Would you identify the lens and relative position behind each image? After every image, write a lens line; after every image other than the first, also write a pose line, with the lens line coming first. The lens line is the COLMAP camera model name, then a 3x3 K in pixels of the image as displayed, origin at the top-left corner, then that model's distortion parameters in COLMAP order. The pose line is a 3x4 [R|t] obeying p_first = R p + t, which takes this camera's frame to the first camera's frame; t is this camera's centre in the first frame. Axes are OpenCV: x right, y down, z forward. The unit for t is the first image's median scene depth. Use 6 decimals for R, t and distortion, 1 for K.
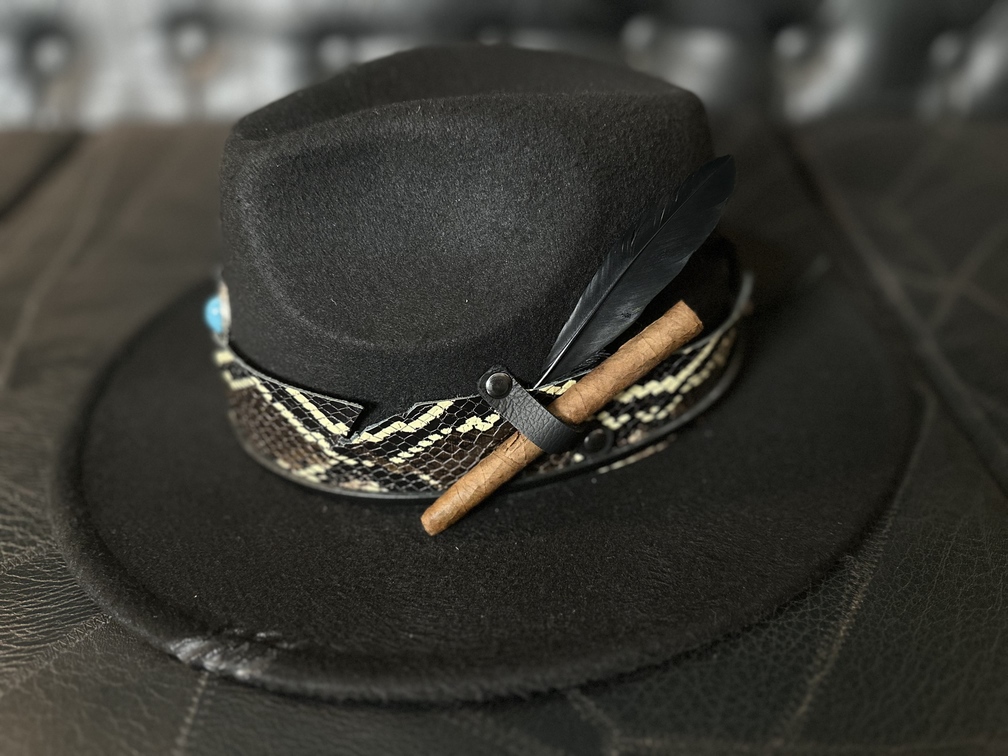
lens RADIAL K [[755.0, 0, 530.3], [0, 755.0, 400.9], [0, 0, 1]] dist [-0.083908, 0.031987]
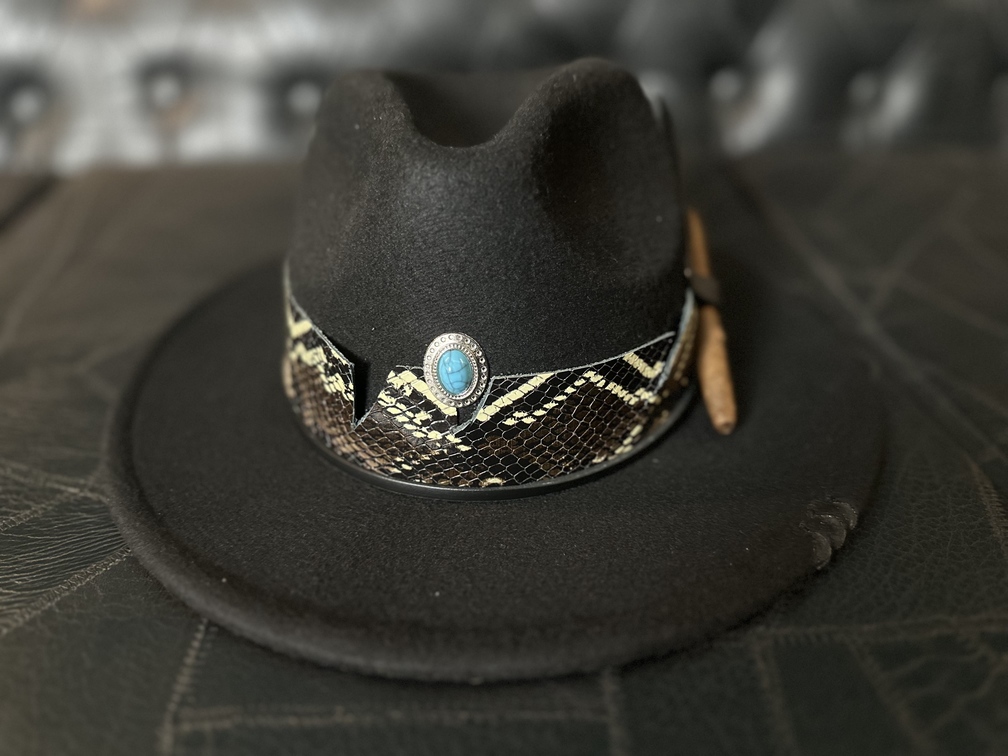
lens RADIAL K [[730.3, 0, 504.0], [0, 730.3, 378.0], [0, 0, 1]] dist [-0.064542, 0.010806]
pose [[0.999441, -0.024448, 0.022812, -0.049551], [0.026762, 0.993863, -0.107334, 0.175480], [-0.020048, 0.107885, 0.993961, -0.075774]]
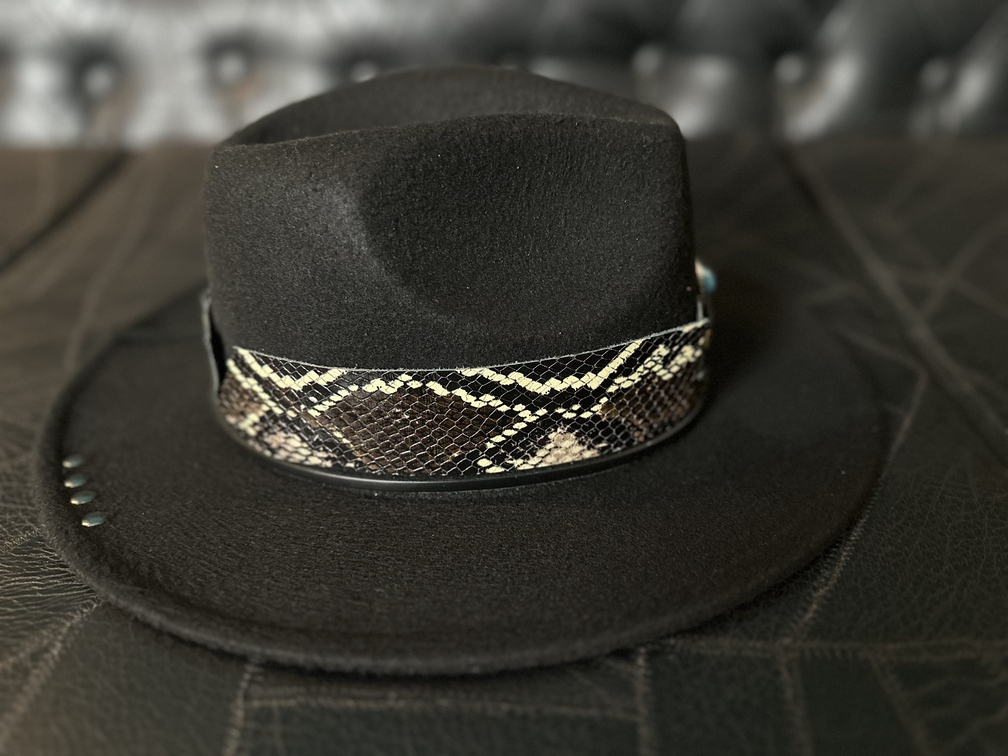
lens RADIAL K [[730.3, 0, 504.0], [0, 730.3, 378.0], [0, 0, 1]] dist [-0.064542, 0.010806]
pose [[0.999014, 0.012390, -0.042631, -0.054431], [-0.014914, 0.998123, -0.059403, 0.113081], [0.041815, 0.059980, 0.997323, -0.135847]]
